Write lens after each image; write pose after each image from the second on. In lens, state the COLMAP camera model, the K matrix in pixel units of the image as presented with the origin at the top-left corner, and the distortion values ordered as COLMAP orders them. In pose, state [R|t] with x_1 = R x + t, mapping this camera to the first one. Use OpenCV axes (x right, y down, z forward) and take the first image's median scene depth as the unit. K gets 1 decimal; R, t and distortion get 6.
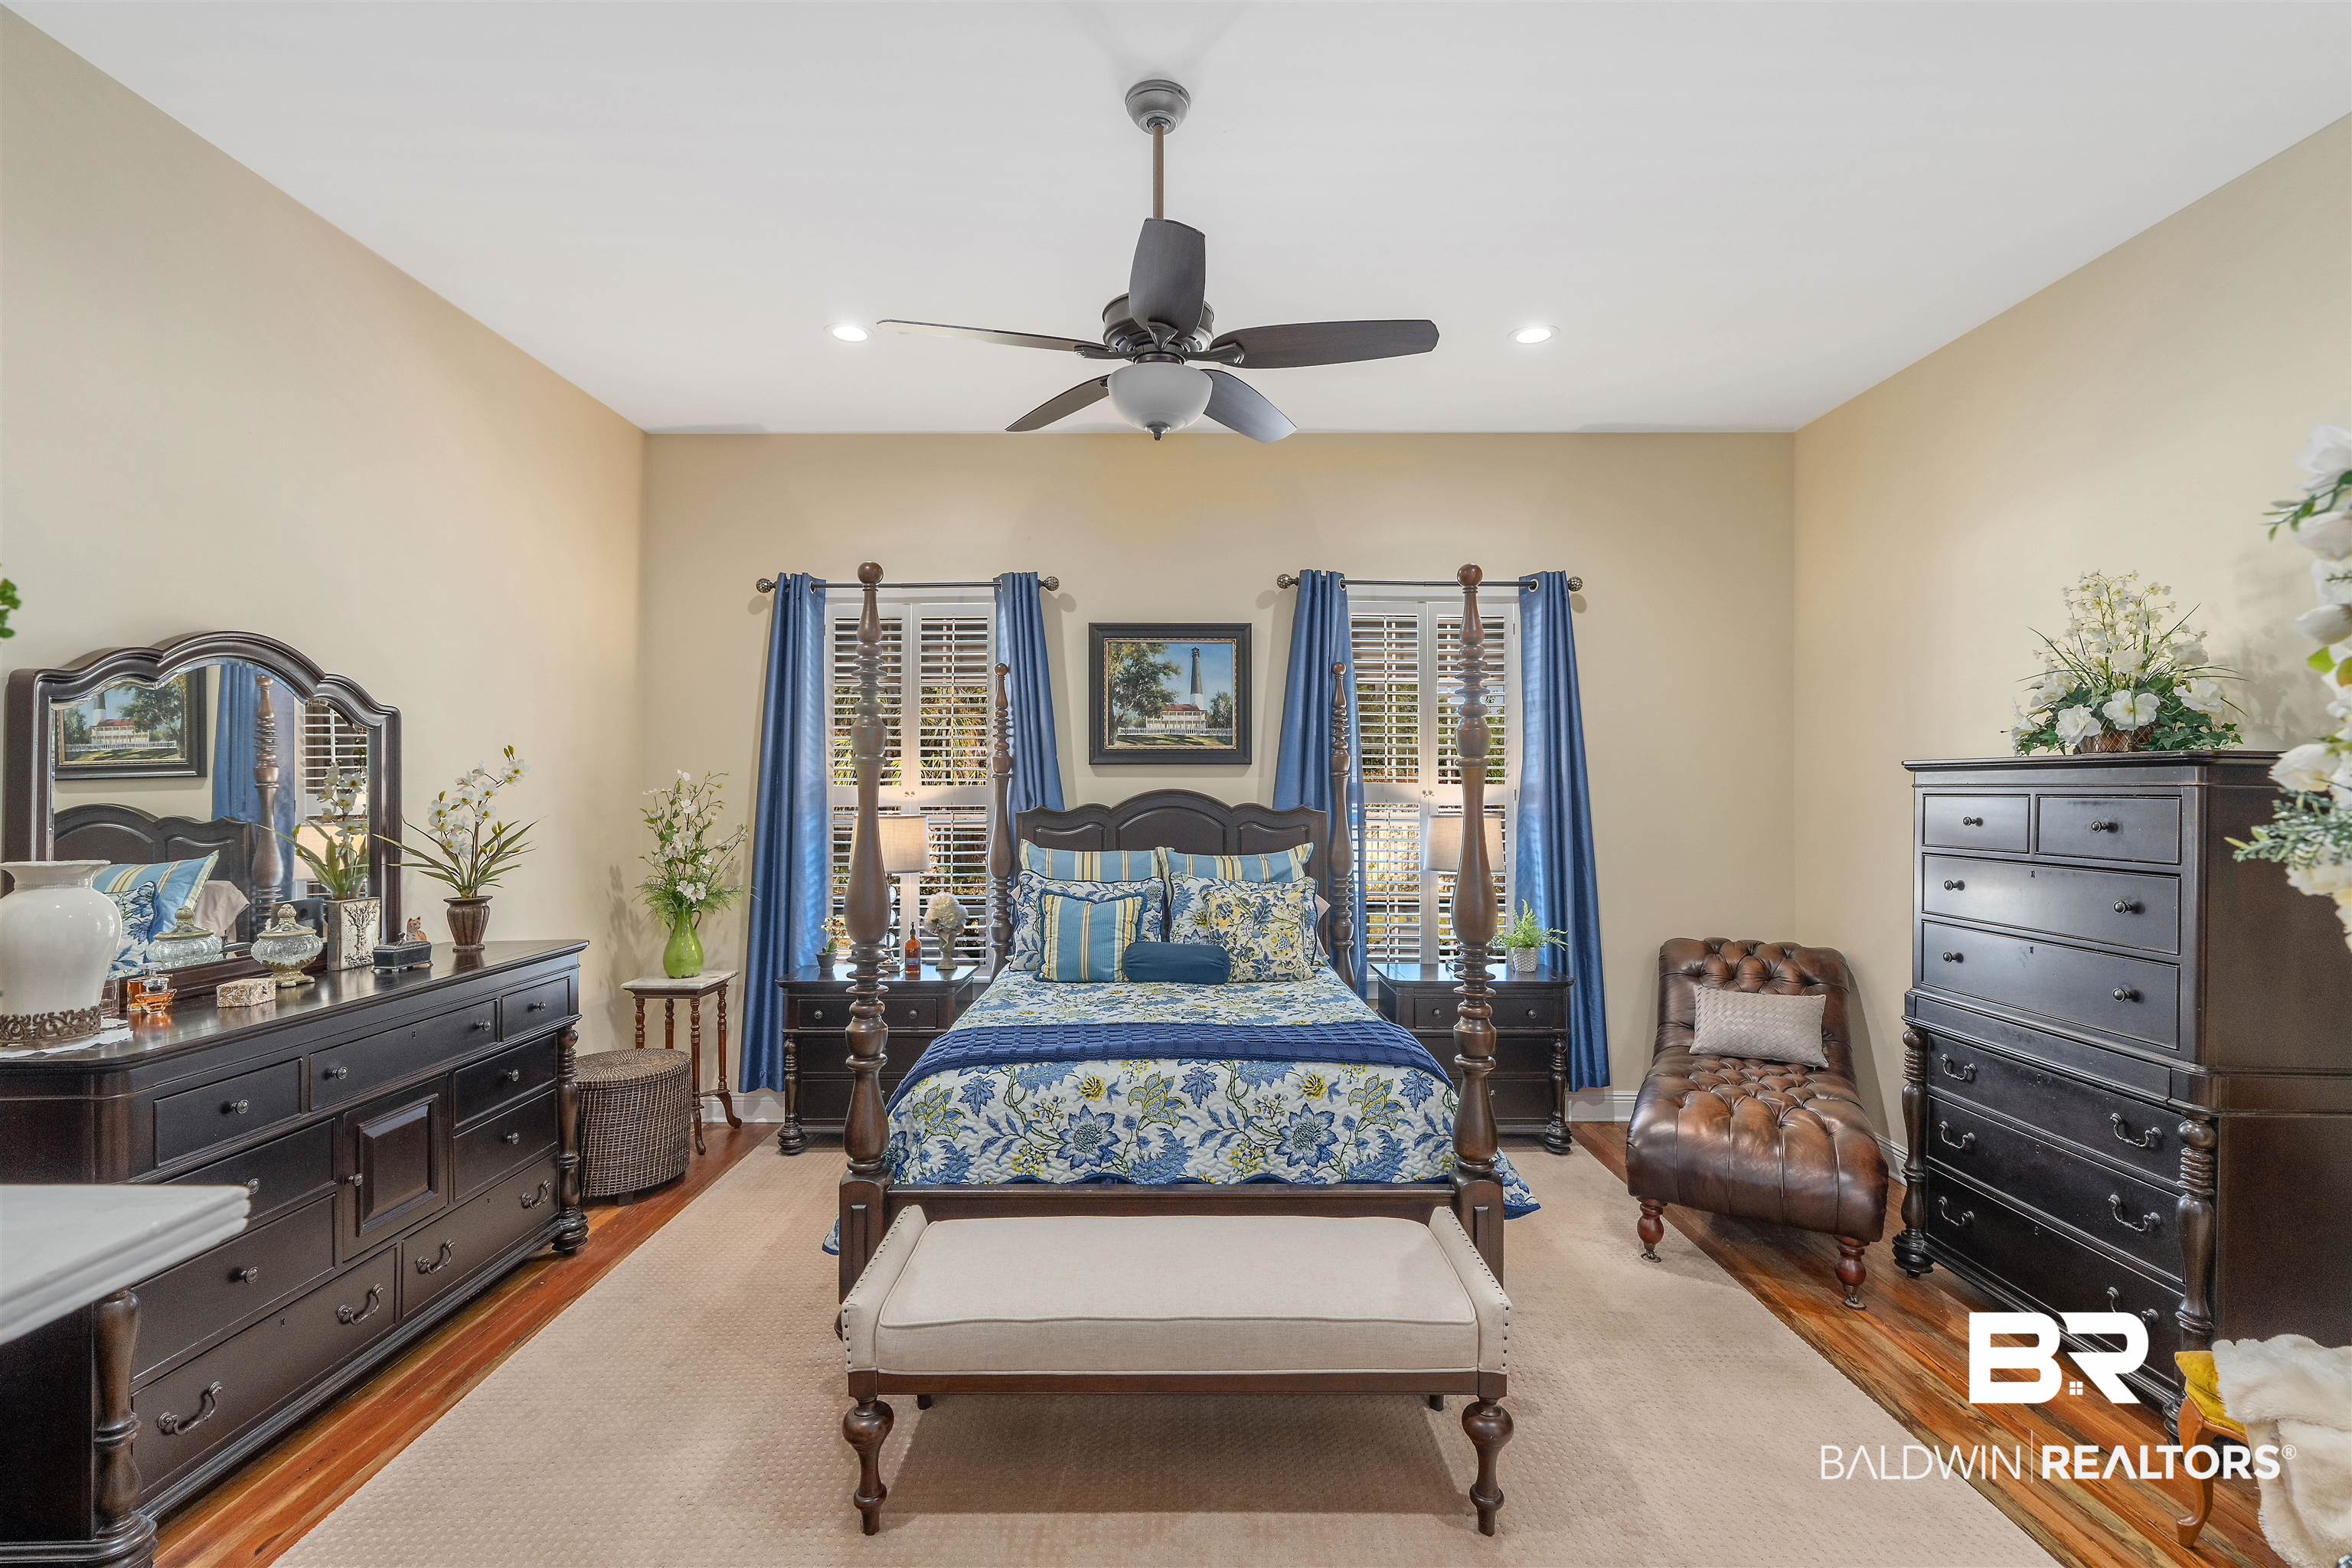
lens RADIAL K [[1077.8, 0, 1176.1], [0, 1077.8, 779.3], [0, 0, 1]] dist [-0.008181, 0.001232]
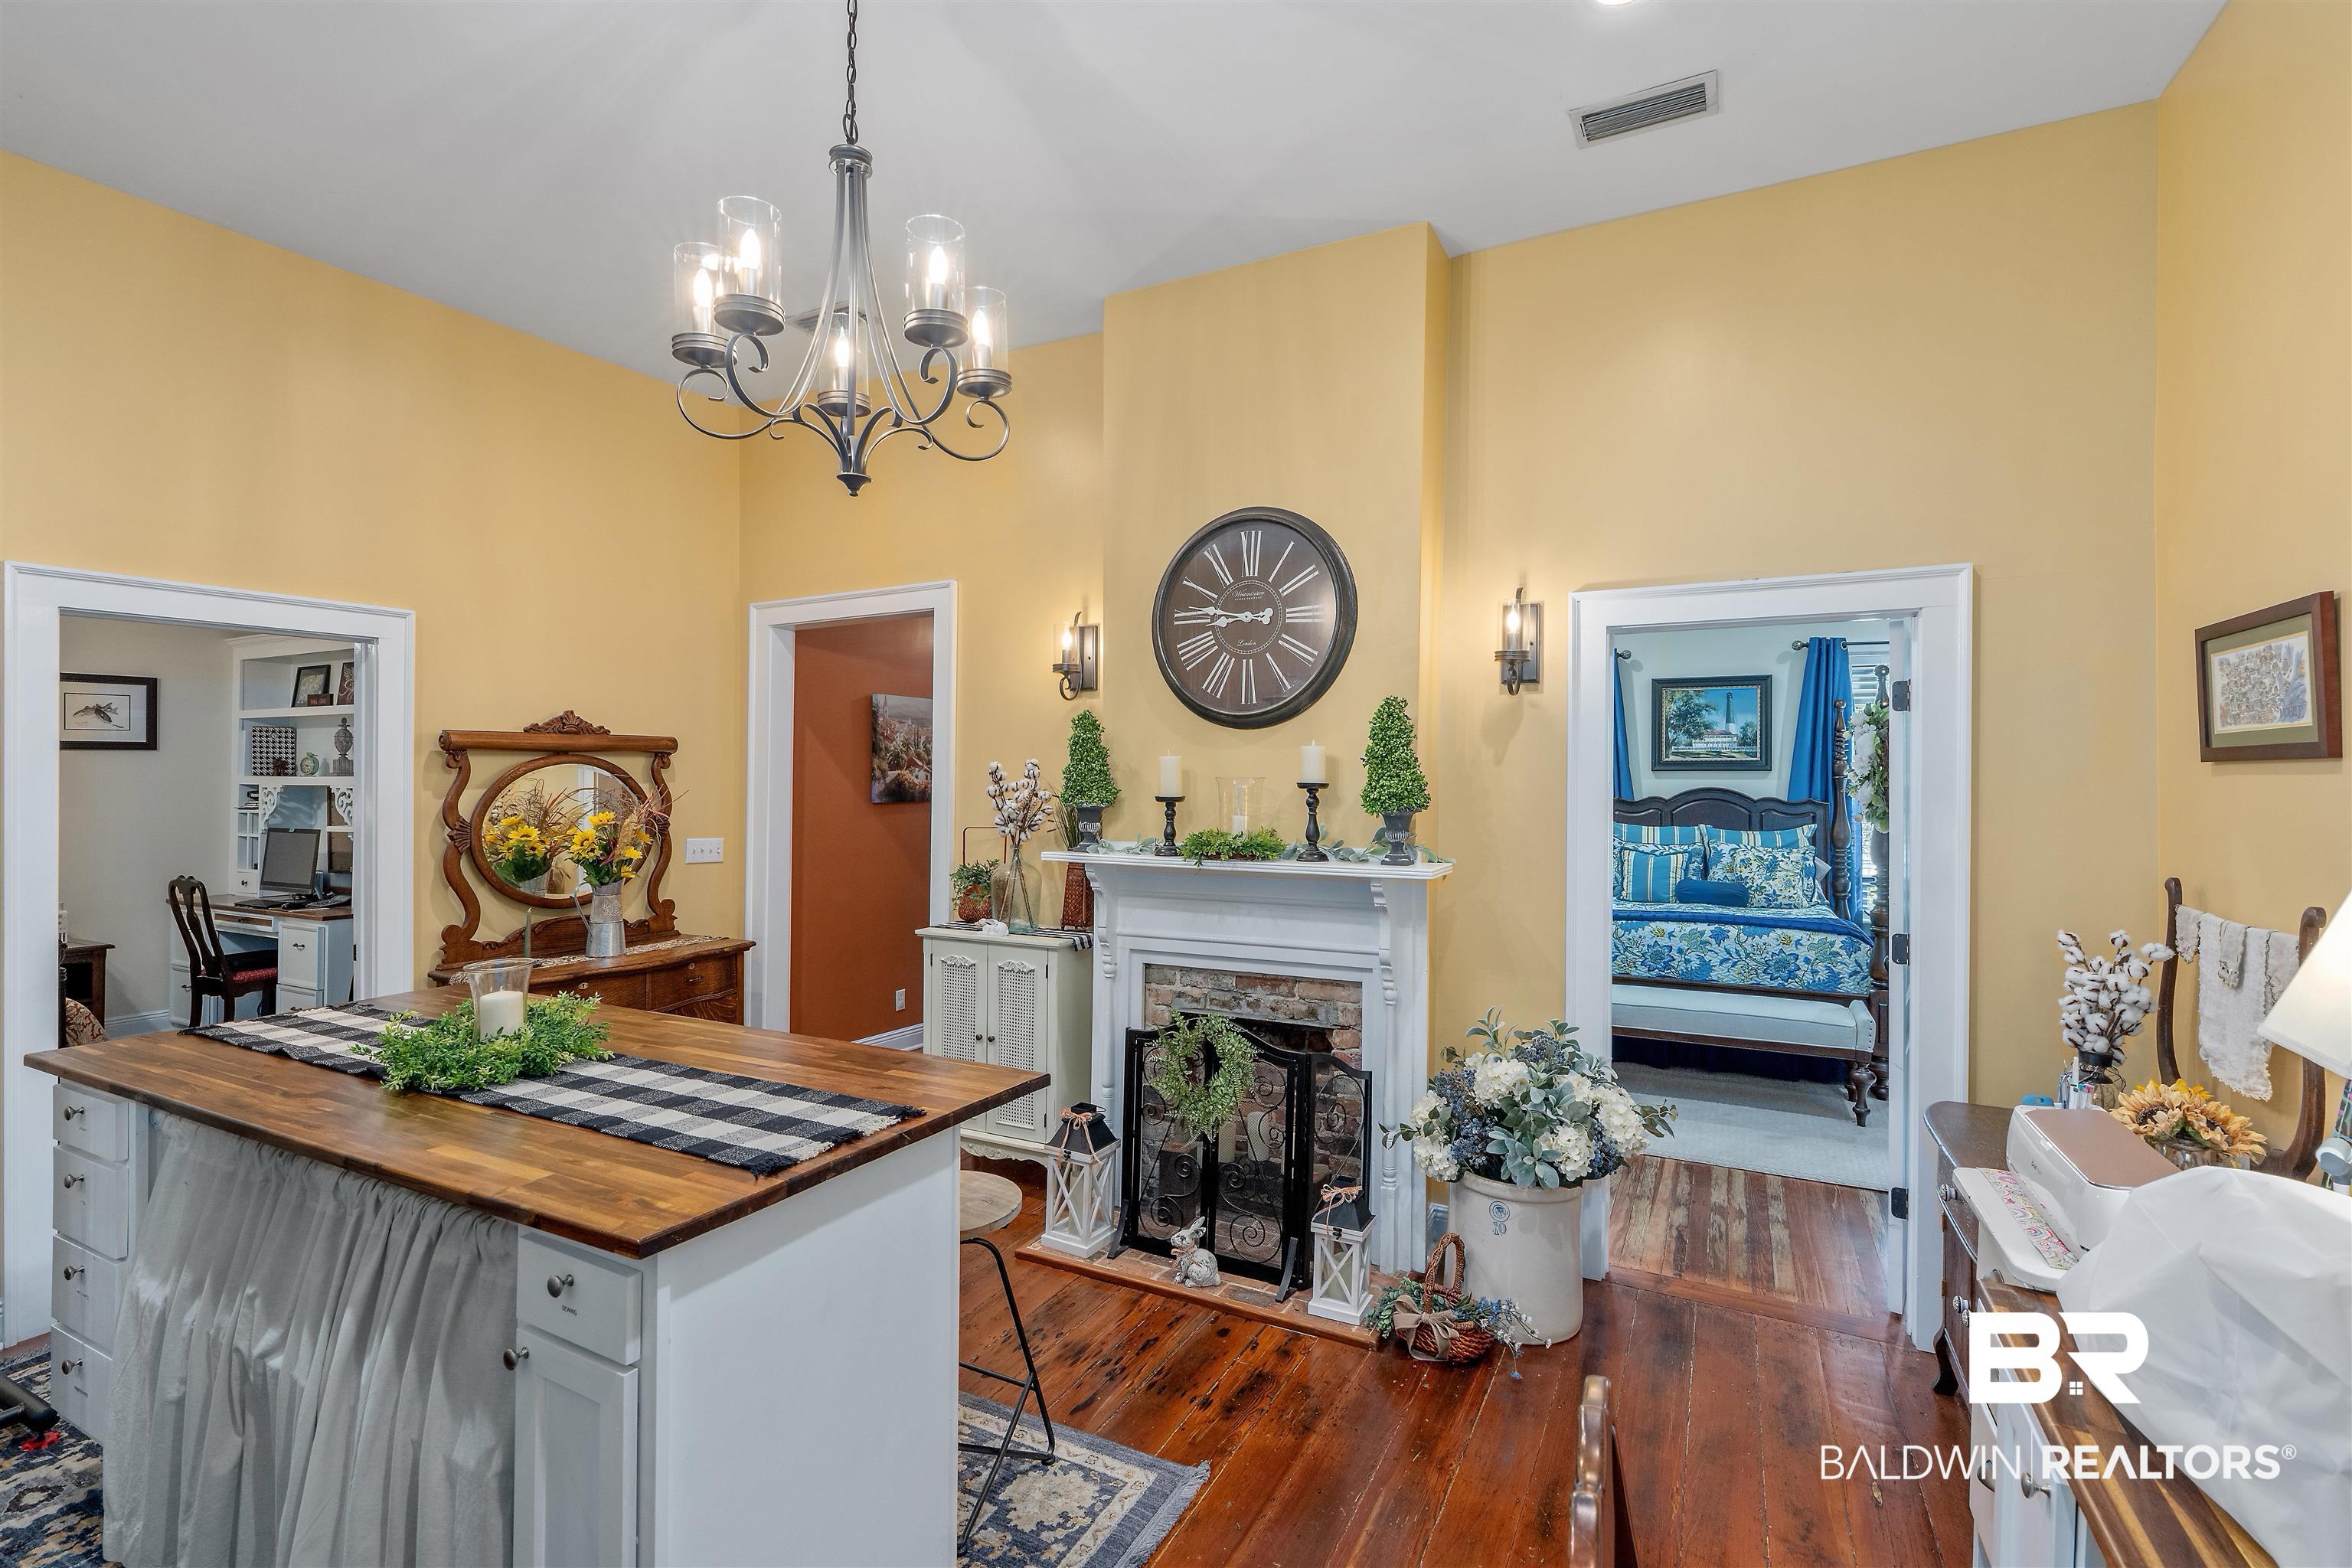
lens RADIAL K [[1077.8, 0, 1164.7], [0, 1077.8, 780.7], [0, 0, 1]] dist [-0.008181, 0.001232]
pose [[0.883440, 0.005291, -0.468514, 0.028118], [-0.005581, 0.999984, 0.000768, 0.003373], [0.468511, 0.001936, 0.883456, -0.758350]]
